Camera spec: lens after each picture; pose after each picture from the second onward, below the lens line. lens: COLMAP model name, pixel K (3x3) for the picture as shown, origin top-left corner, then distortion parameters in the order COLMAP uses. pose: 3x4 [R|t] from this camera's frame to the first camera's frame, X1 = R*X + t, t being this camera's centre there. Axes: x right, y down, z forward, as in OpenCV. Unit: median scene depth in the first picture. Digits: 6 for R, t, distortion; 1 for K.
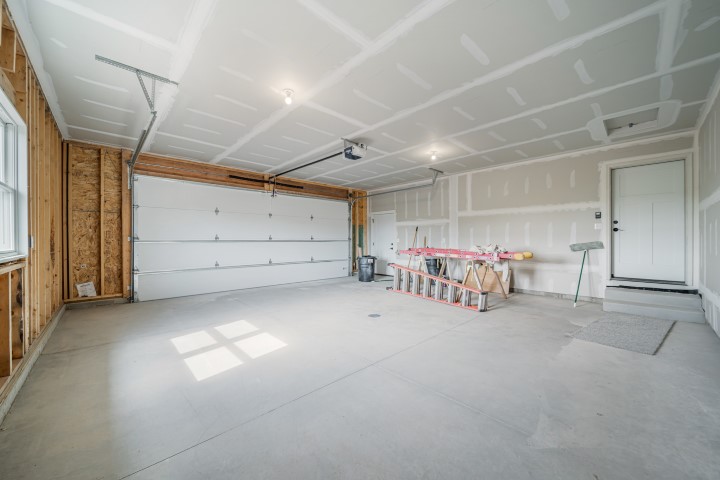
lens RADIAL K [[261.7, 0, 355.6], [0, 261.7, 241.1], [0, 0, 1]] dist [-0.000509, 0.000000]
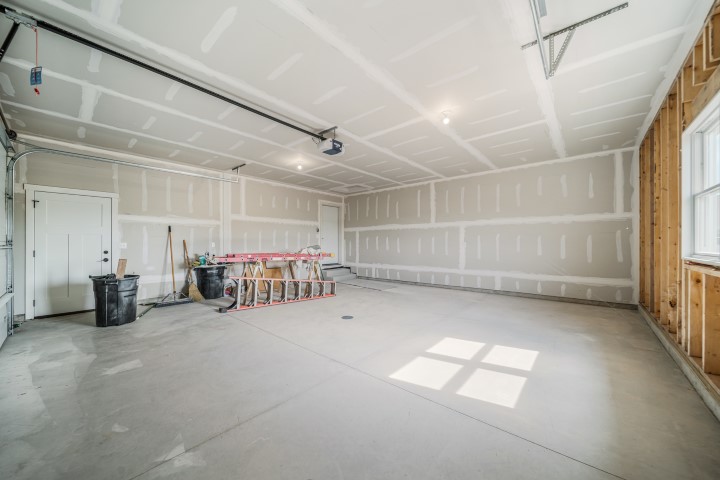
lens RADIAL K [[261.7, 0, 355.6], [0, 261.7, 241.1], [0, 0, 1]] dist [-0.000509, 0.000000]
pose [[-0.082517, 0.010617, 0.996533, -0.590707], [0.007274, 0.999923, -0.010051, -0.003826], [-0.996563, 0.006419, -0.082588, 0.648864]]
